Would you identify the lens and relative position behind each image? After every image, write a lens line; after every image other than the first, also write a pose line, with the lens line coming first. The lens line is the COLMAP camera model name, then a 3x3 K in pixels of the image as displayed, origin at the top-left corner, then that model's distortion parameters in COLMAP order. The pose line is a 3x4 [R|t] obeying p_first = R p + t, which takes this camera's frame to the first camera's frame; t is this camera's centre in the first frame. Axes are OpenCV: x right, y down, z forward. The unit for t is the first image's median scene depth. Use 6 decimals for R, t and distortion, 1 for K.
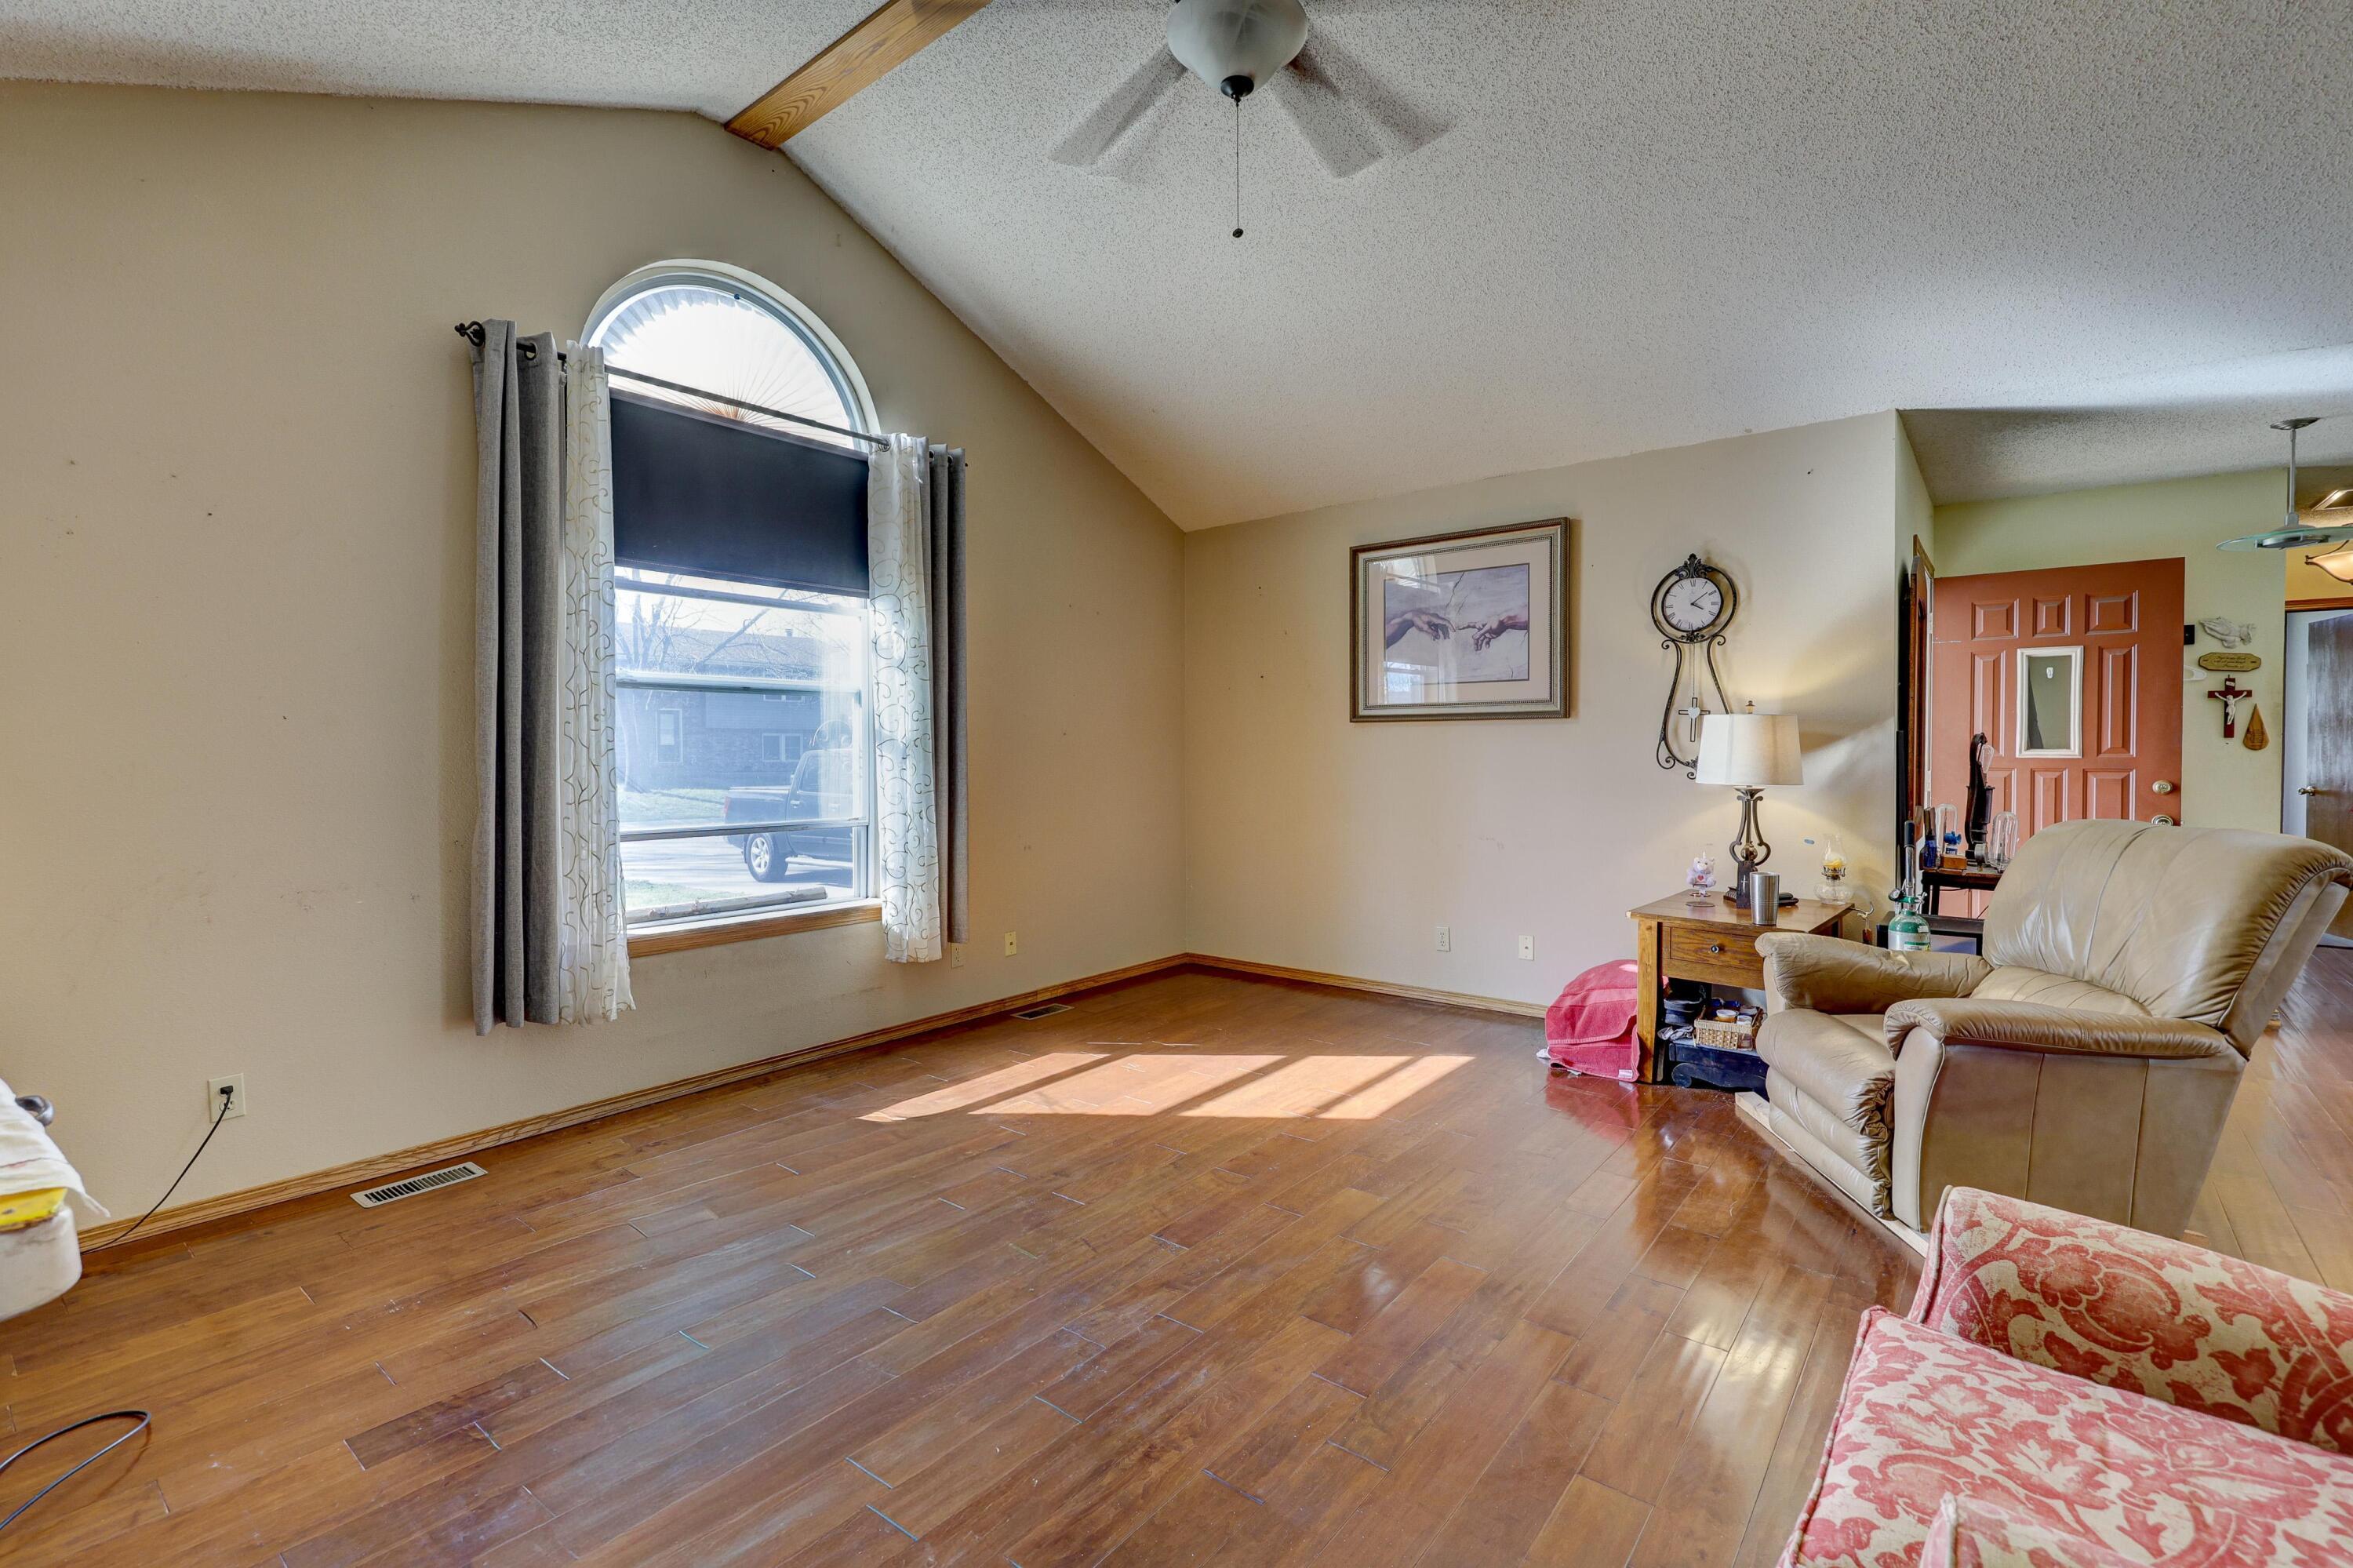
lens RADIAL K [[1064.9, 0, 1182.7], [0, 1064.9, 750.8], [0, 0, 1]] dist [0.000345, 0.000030]
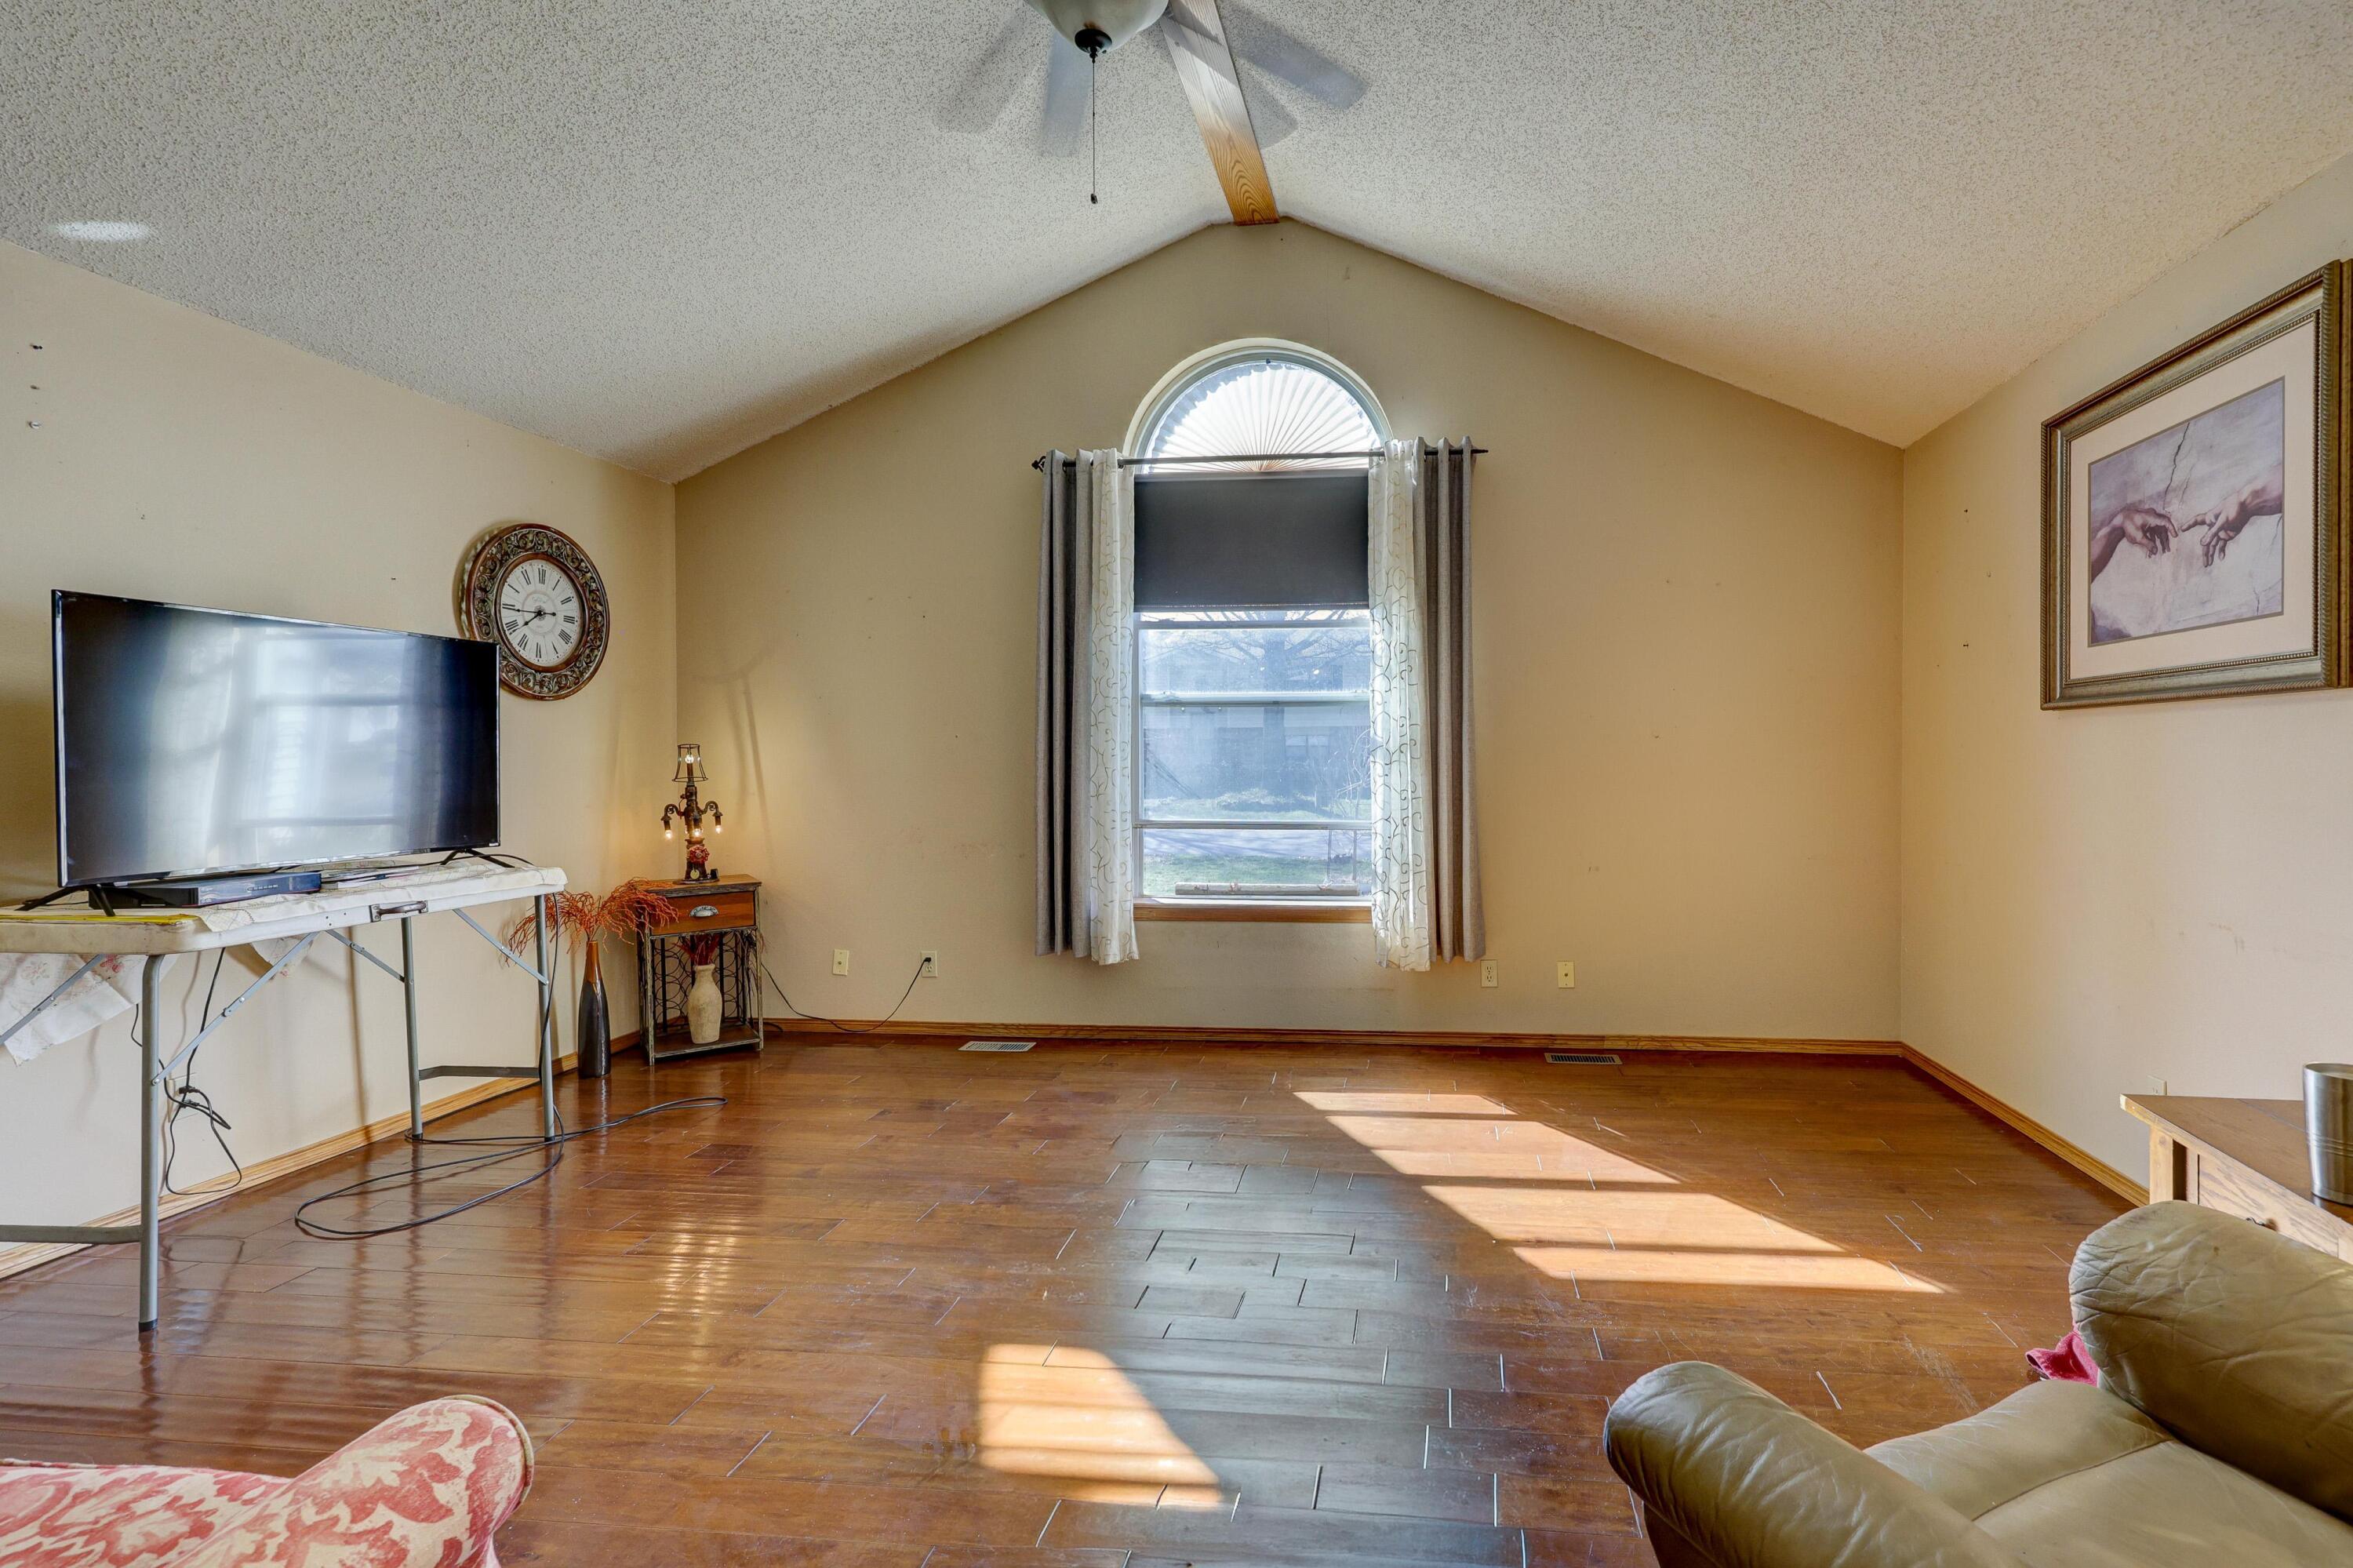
lens RADIAL K [[1086.9, 0, 1296.4], [0, 1086.9, 758.2], [0, 0, 1]] dist [-0.000564, -0.000098]
pose [[0.532851, 0.000864, -0.846209, 0.562191], [-0.000630, 1.000000, 0.000624, 0.000755], [0.846209, 0.000201, 0.532851, 0.381289]]
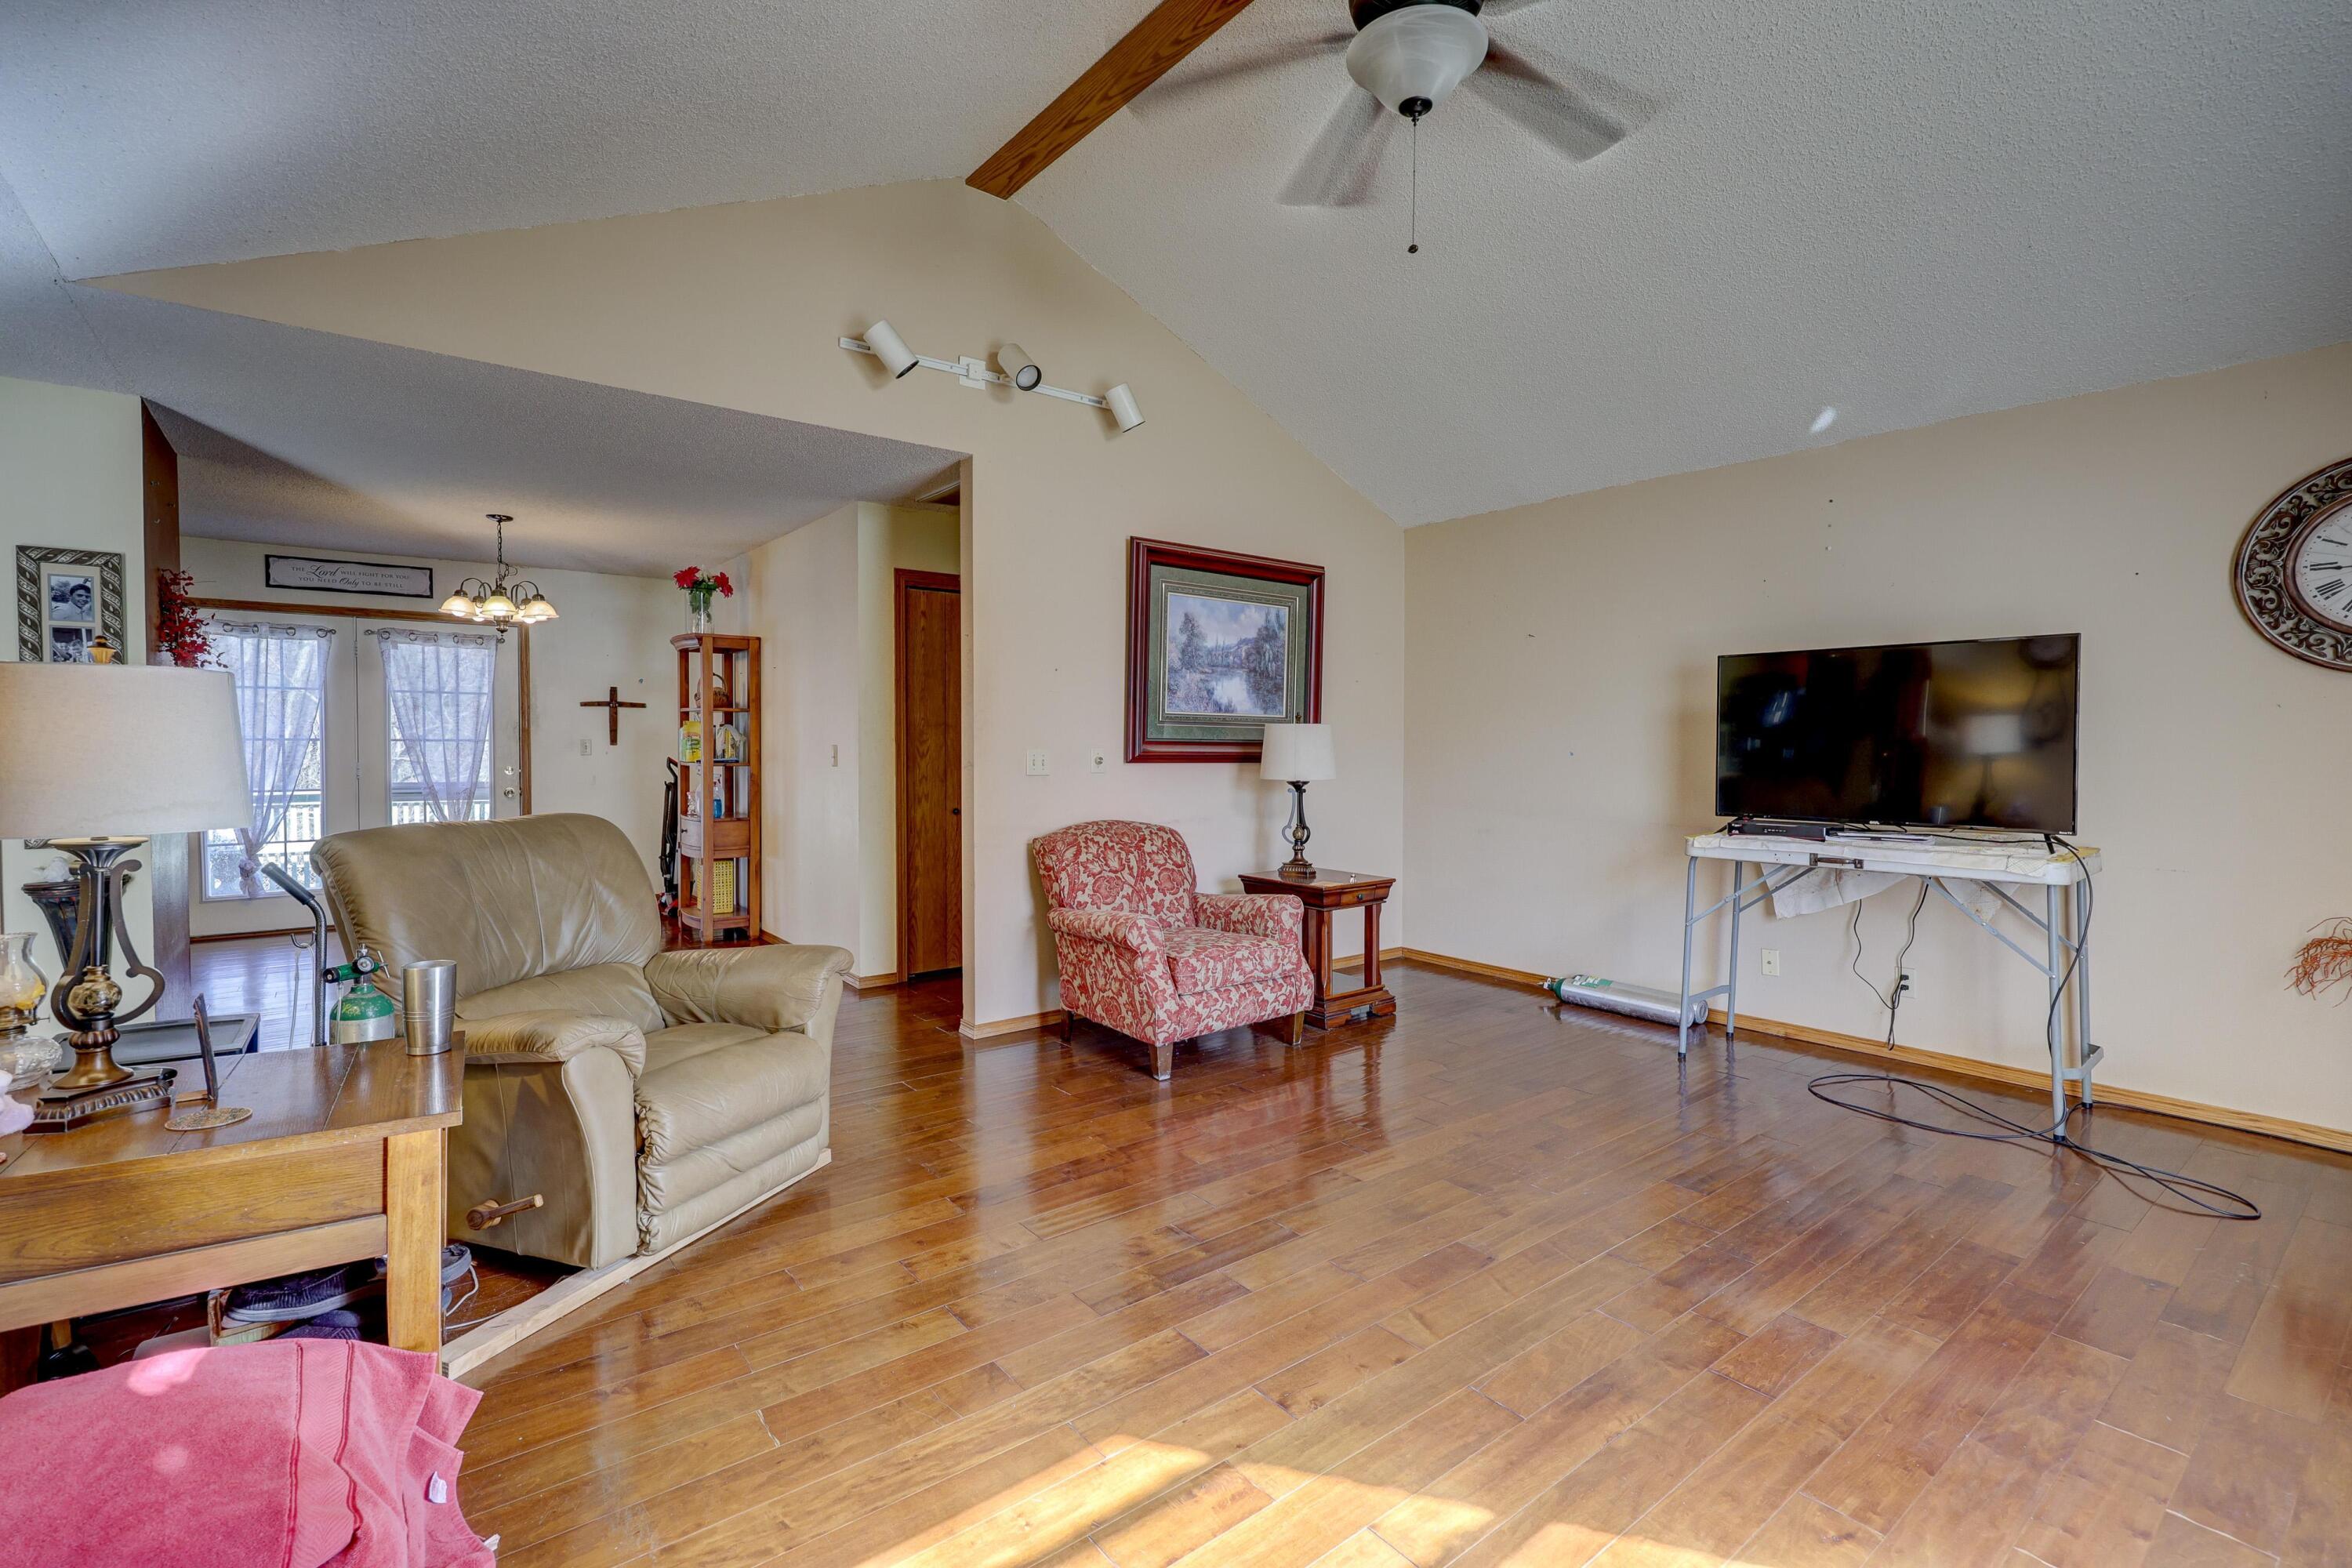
lens RADIAL K [[1033.0, 0, 1184.6], [0, 1033.0, 771.7], [0, 0, 1]] dist [0.000155, -0.000061]
pose [[-0.975723, -0.005433, 0.218942, 0.033001], [0.000875, 0.999588, 0.028706, -0.003814], [-0.219008, 0.028201, -0.975315, 1.223093]]
